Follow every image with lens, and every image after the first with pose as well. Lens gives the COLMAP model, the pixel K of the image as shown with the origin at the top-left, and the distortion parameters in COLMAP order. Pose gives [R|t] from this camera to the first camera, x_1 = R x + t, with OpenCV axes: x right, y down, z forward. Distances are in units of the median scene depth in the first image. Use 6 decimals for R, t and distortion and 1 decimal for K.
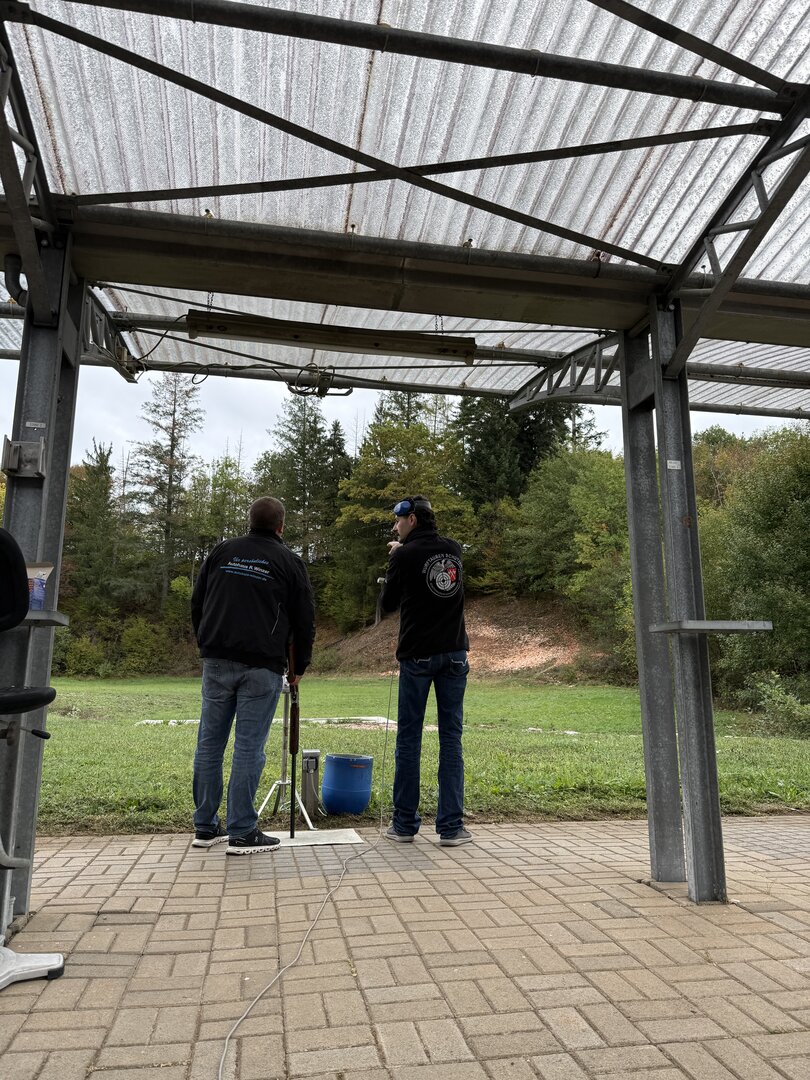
lens RADIAL K [[757.9, 0, 405.4], [0, 757.9, 540.8], [0, 0, 1]] dist [0.078267, -0.090061]
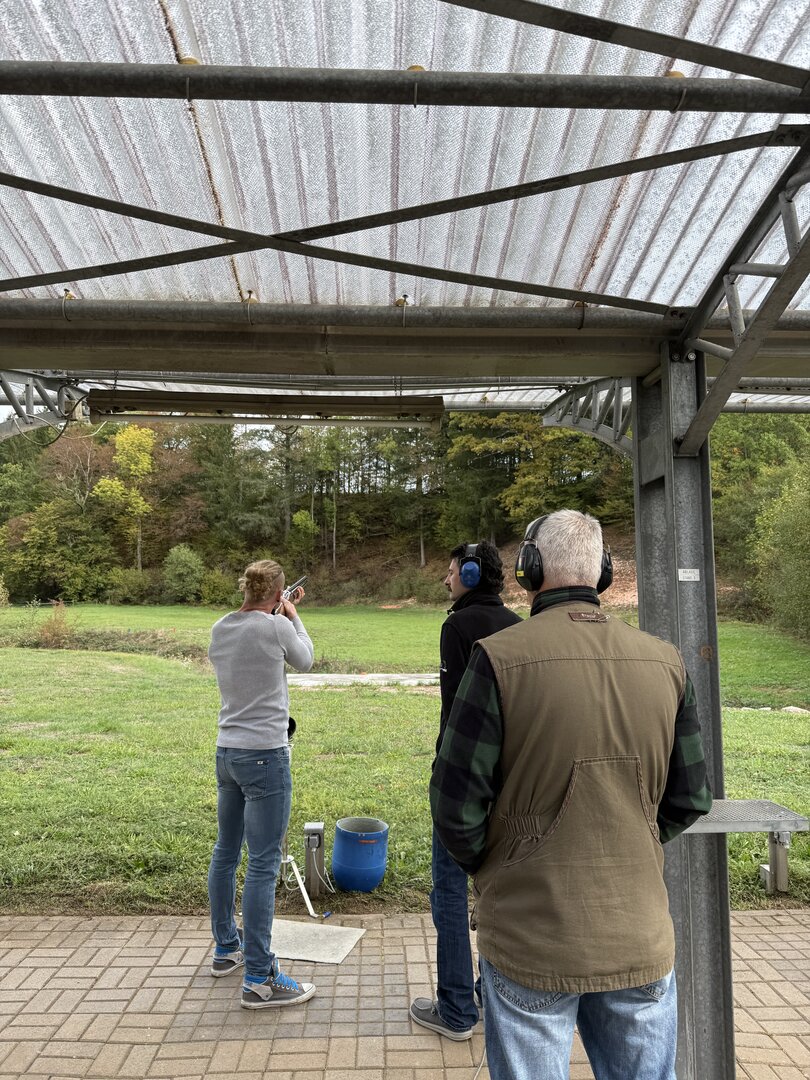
lens RADIAL K [[757.9, 0, 401.7], [0, 757.9, 536.4], [0, 0, 1]] dist [0.078267, -0.090061]
pose [[0.986622, -0.015386, -0.162296, 0.058680], [0.030374, 0.995453, 0.090280, -0.064562], [0.160169, -0.094001, 0.982604, 0.065493]]
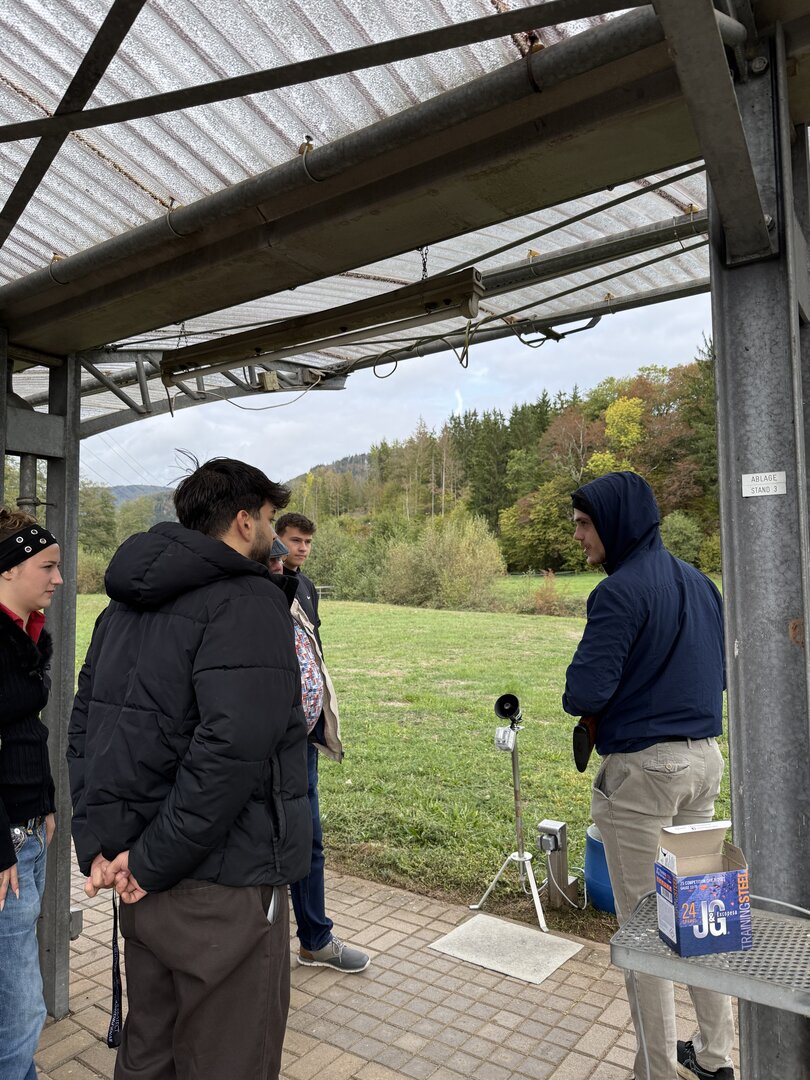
lens RADIAL K [[757.9, 0, 410.6], [0, 757.9, 539.2], [0, 0, 1]] dist [0.078267, -0.090061]
pose [[0.699761, -0.053436, -0.712376, 0.152411], [0.151550, 0.985605, 0.074935, -0.038917], [0.698117, -0.160397, 0.697786, 0.178193]]
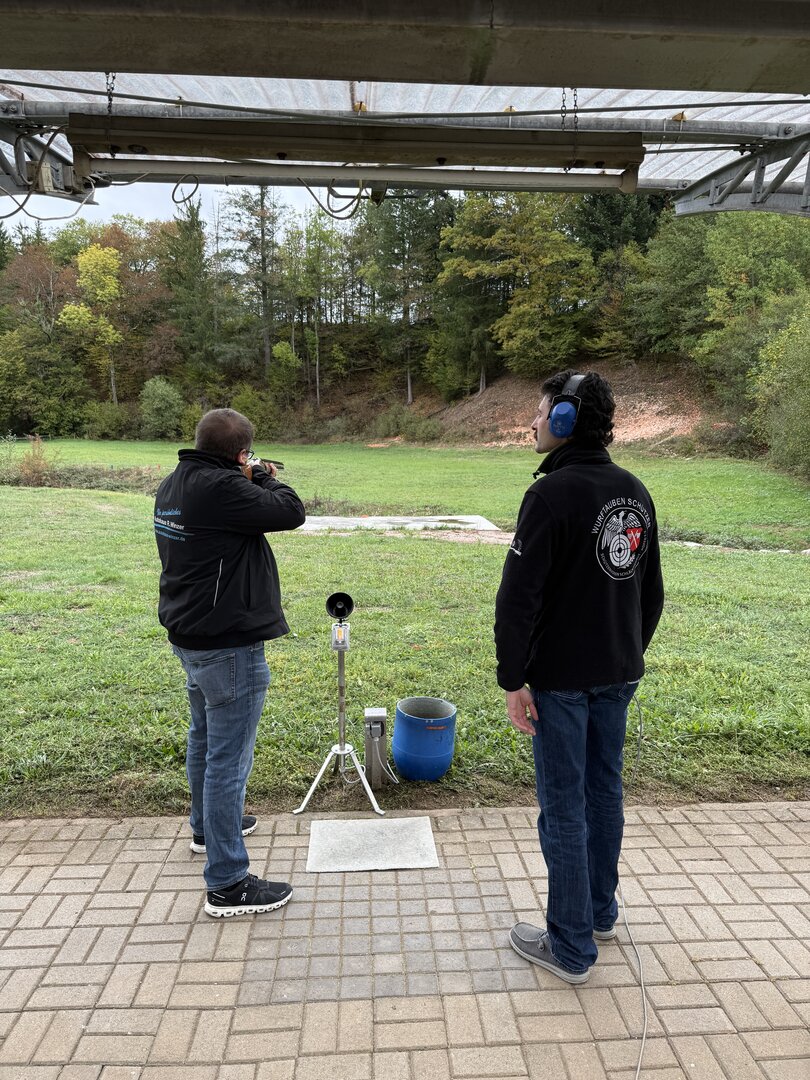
lens RADIAL K [[757.9, 0, 404.5], [0, 757.9, 546.4], [0, 0, 1]] dist [0.078267, -0.090061]
pose [[0.990594, 0.019999, -0.135368, 0.002896], [0.023527, 0.949637, 0.312468, -0.056494], [0.134799, -0.312713, 0.940234, 0.143643]]
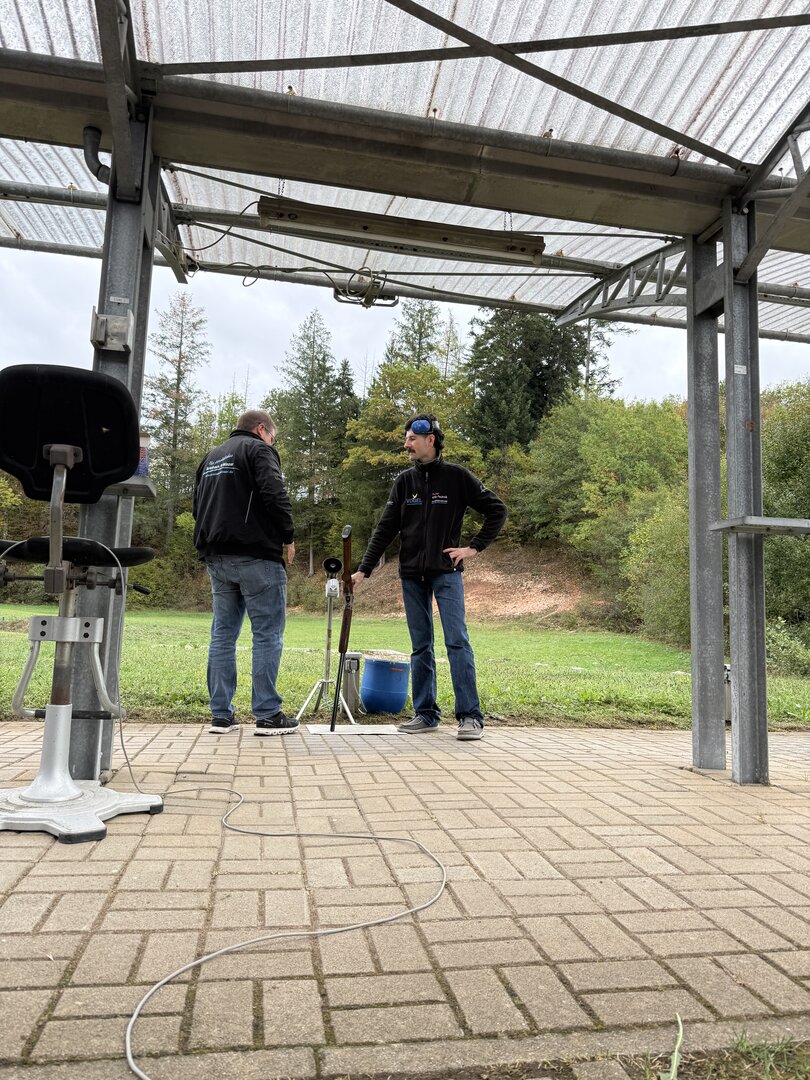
lens RADIAL K [[757.9, 0, 411.9], [0, 757.9, 540.8], [0, 0, 1]] dist [0.078267, -0.090061]
pose [[0.999421, 0.033637, 0.005027, -0.023716], [-0.033911, 0.996849, 0.071711, 0.020341], [-0.002599, -0.071840, 0.997413, -0.007645]]
